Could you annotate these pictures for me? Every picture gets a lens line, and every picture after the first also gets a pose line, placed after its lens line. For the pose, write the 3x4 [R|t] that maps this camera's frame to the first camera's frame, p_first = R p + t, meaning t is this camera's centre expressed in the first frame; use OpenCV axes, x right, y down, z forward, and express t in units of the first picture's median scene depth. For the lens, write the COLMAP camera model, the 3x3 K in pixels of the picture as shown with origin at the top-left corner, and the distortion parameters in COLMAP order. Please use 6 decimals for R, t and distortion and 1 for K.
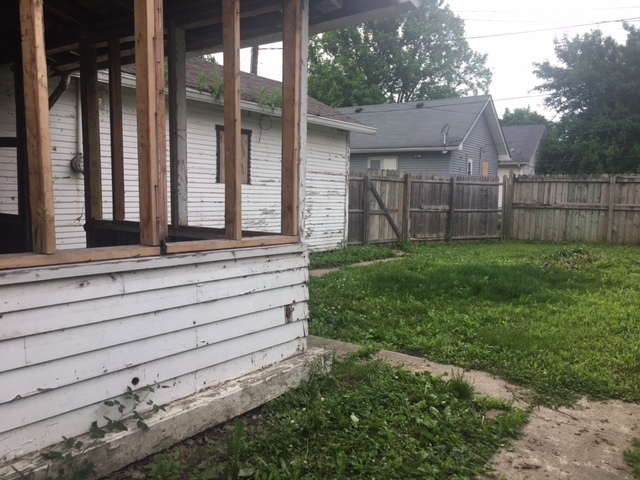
lens RADIAL K [[542.7, 0, 324.4], [0, 542.7, 239.5], [0, 0, 1]] dist [0.078976, -0.062487]
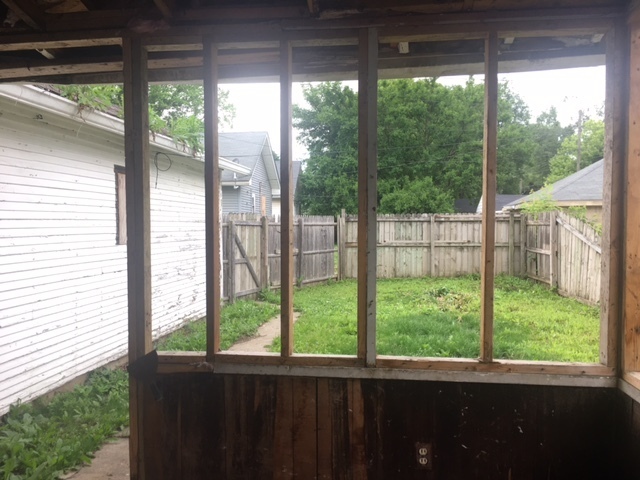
lens RADIAL K [[542.7, 0, 317.4], [0, 542.7, 241.9], [0, 0, 1]] dist [0.078976, -0.062487]
pose [[0.891370, -0.039441, 0.451557, -0.171153], [0.061207, 0.997556, -0.033691, -0.040128], [-0.449125, 0.057669, 0.891606, 0.140992]]
